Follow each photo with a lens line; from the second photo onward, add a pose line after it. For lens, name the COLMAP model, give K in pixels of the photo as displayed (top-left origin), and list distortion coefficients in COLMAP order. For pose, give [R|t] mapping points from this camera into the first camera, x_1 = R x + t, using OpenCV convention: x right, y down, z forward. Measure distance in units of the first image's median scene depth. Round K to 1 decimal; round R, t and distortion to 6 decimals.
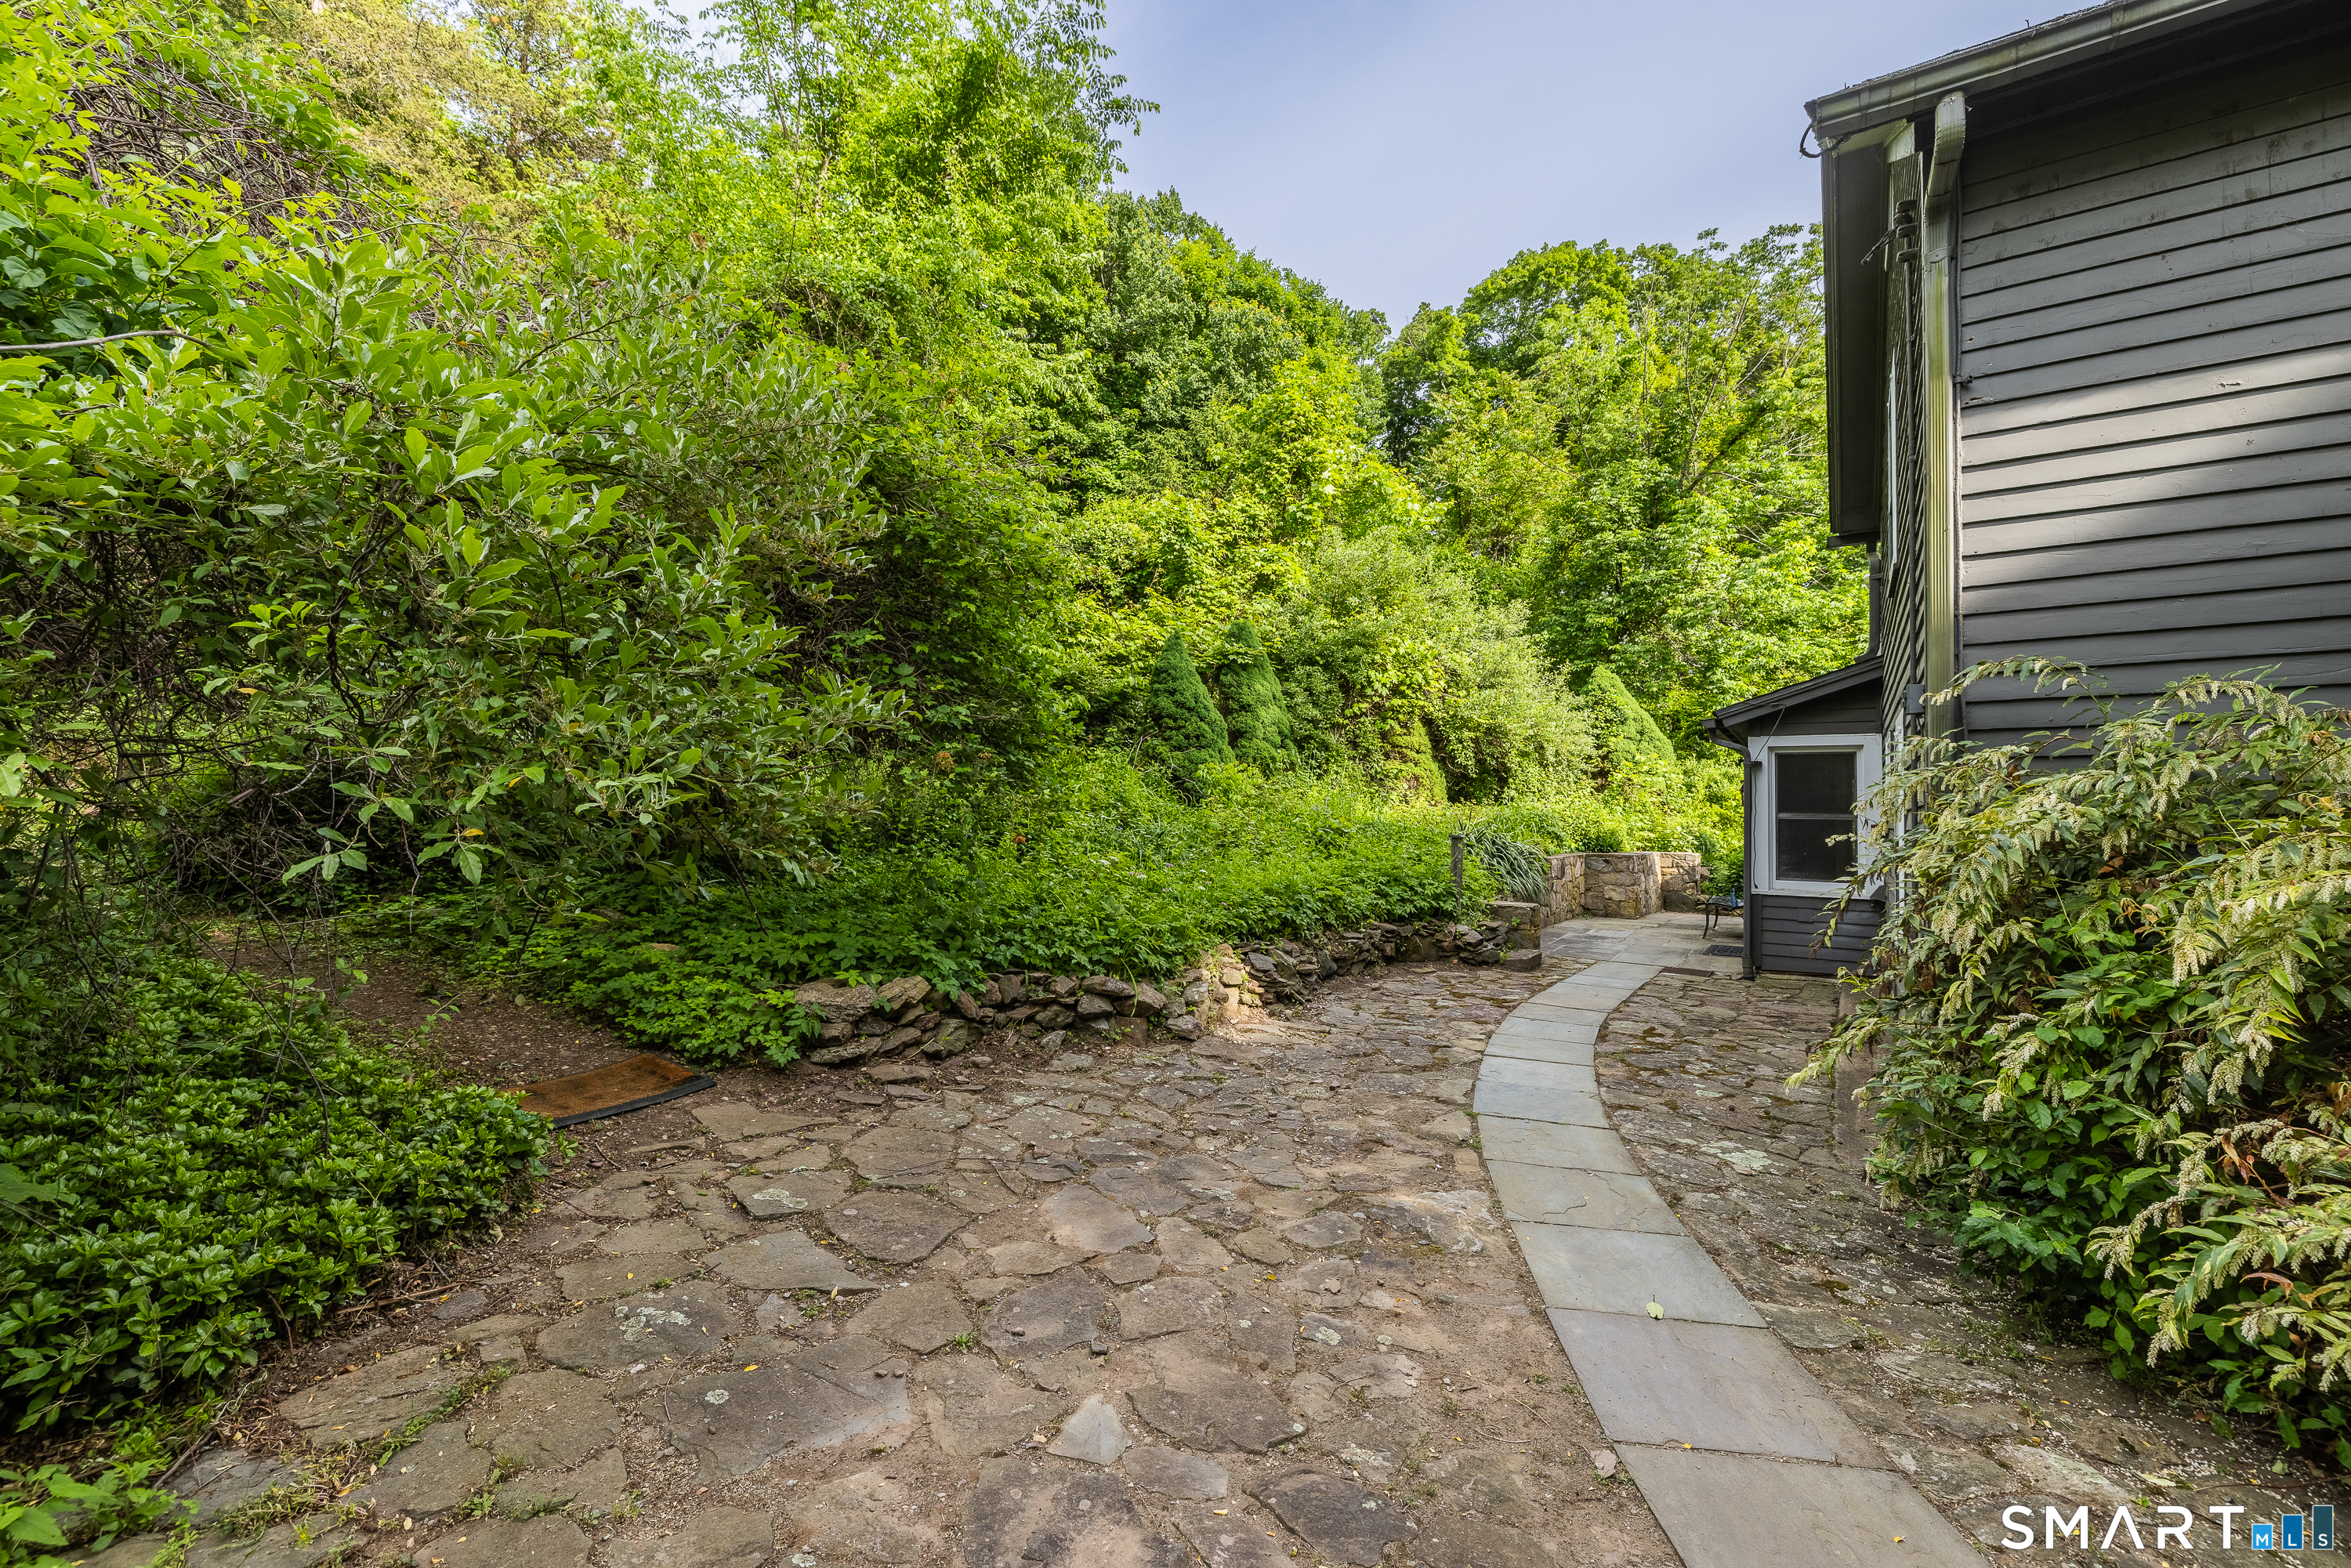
lens RADIAL K [[994.6, 0, 1176.4], [0, 994.6, 796.9], [0, 0, 1]] dist [0.001187, 0.000189]
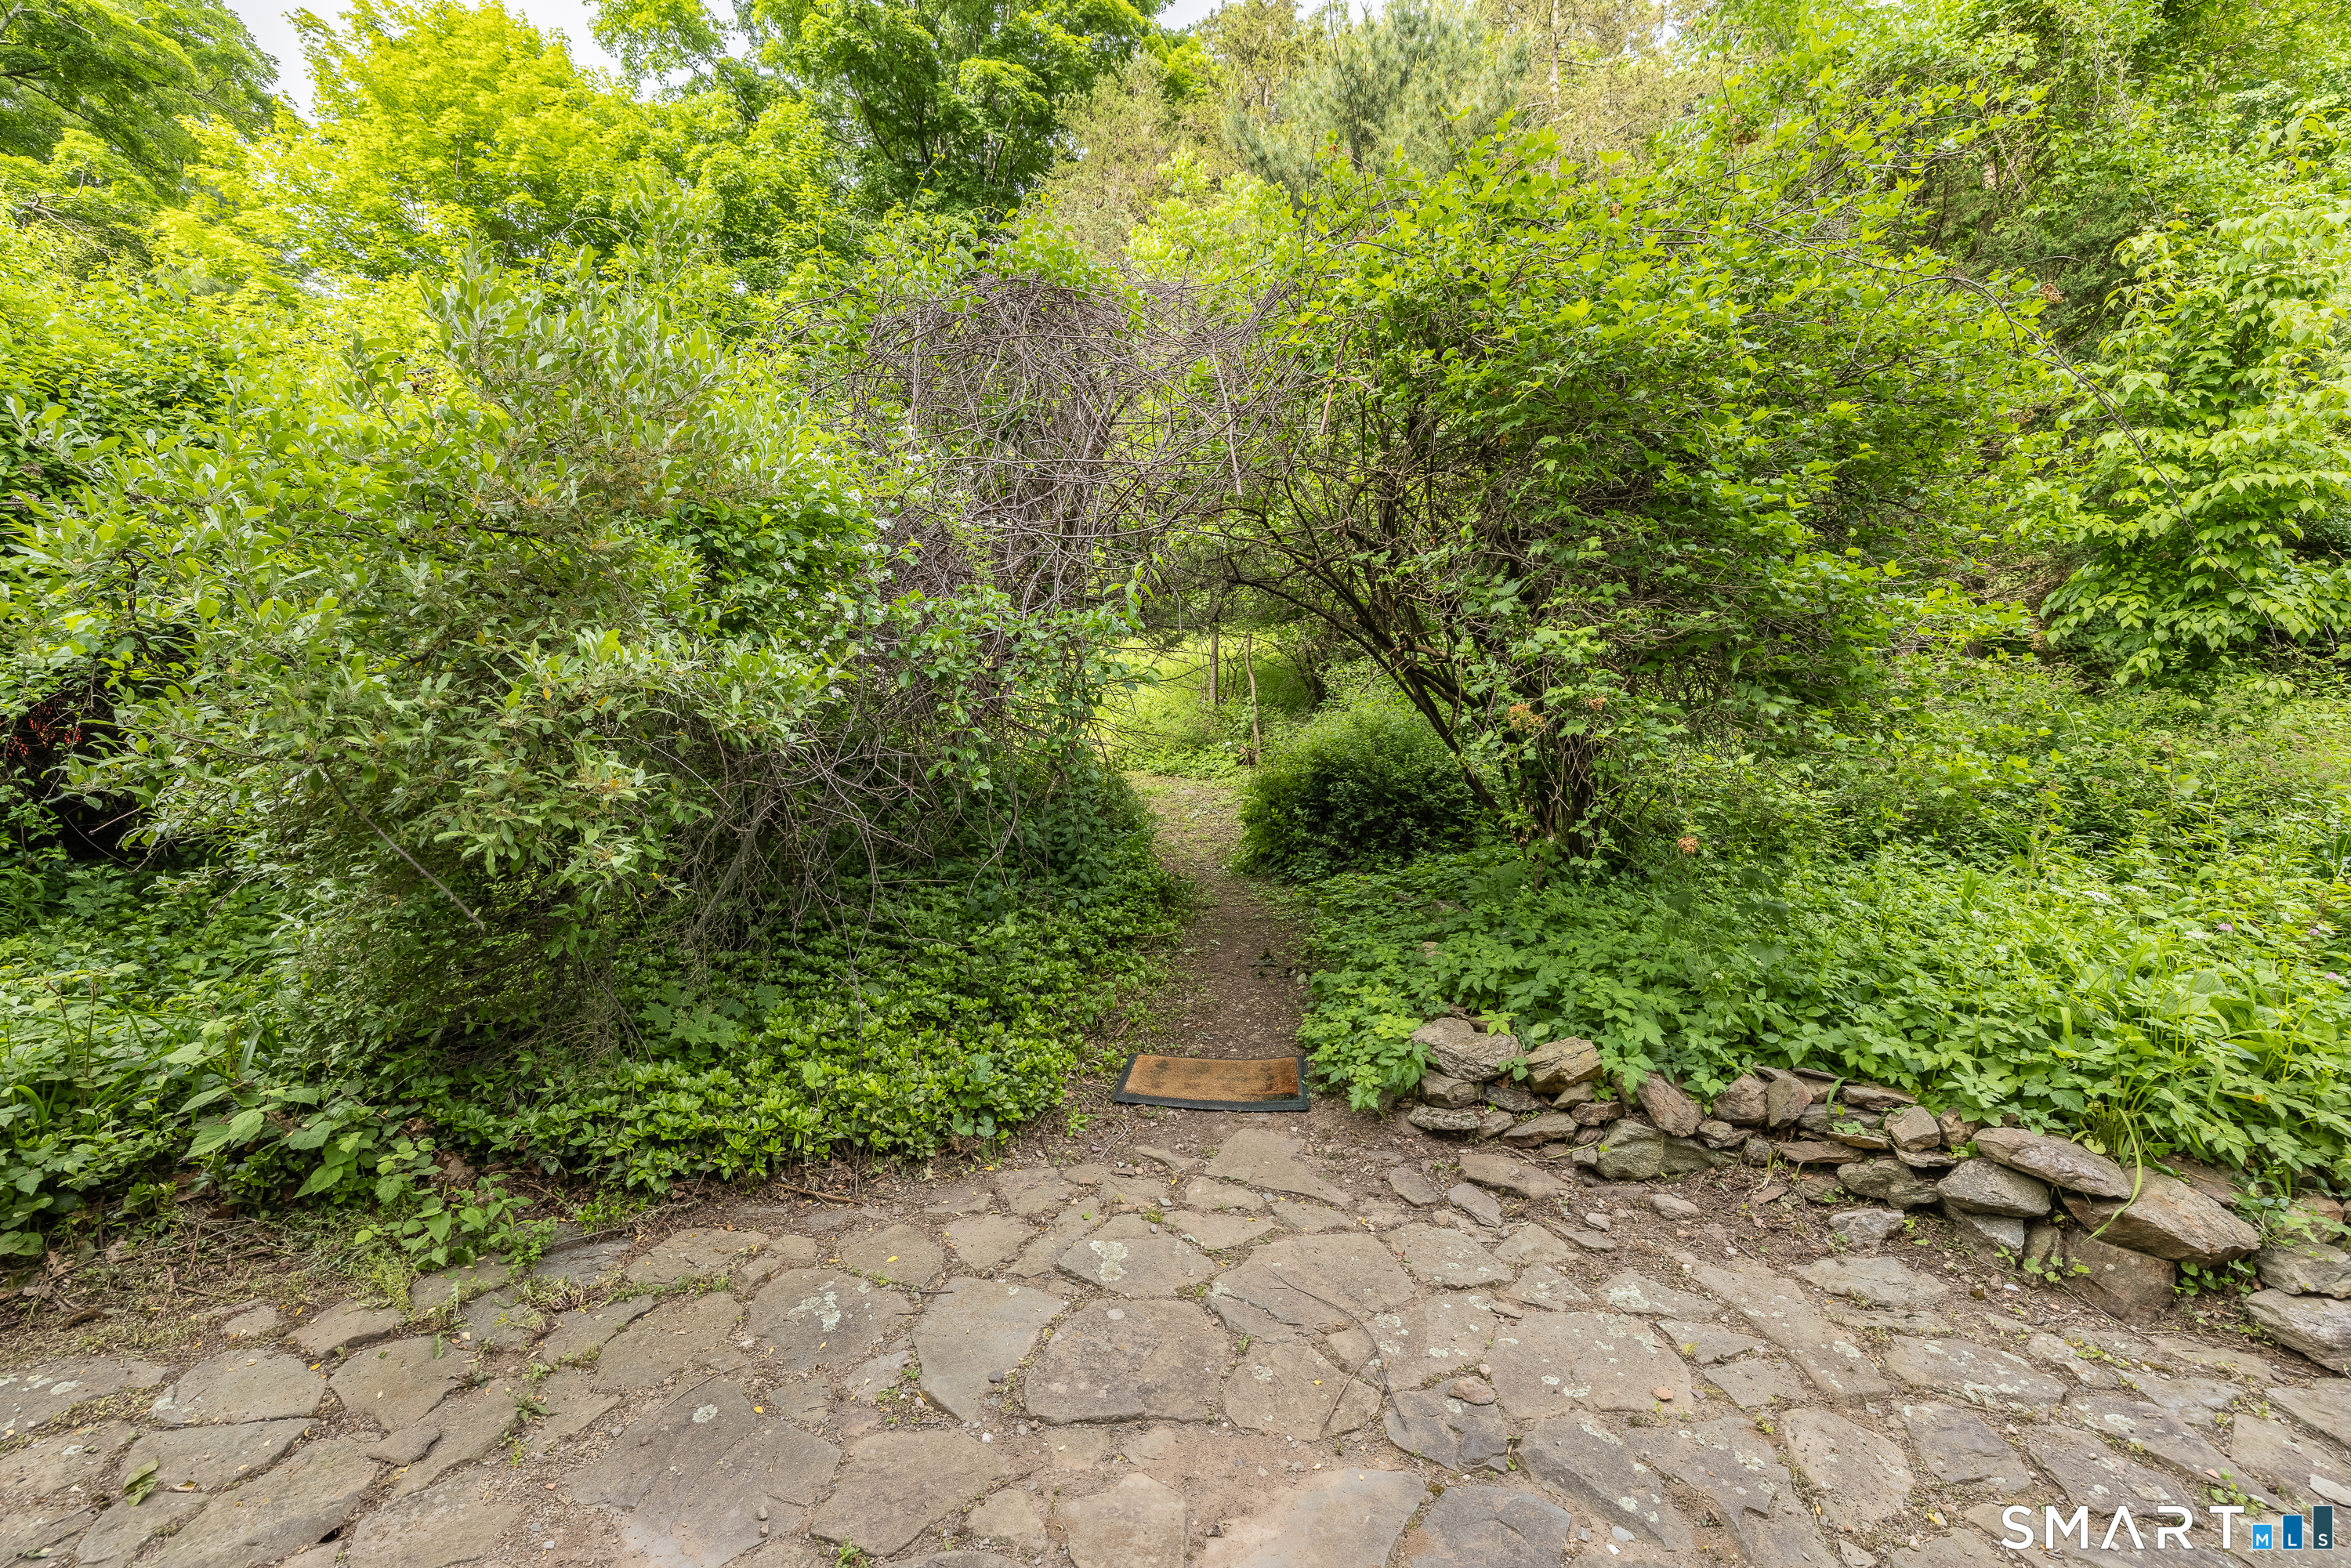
lens RADIAL K [[994.6, 0, 1175.8], [0, 994.6, 789.7], [0, 0, 1]] dist [0.001187, 0.000189]
pose [[0.315814, -0.014719, -0.948707, 0.280101], [0.029467, 0.999550, -0.005699, 0.010035], [0.948363, -0.026156, 0.316105, 0.535902]]
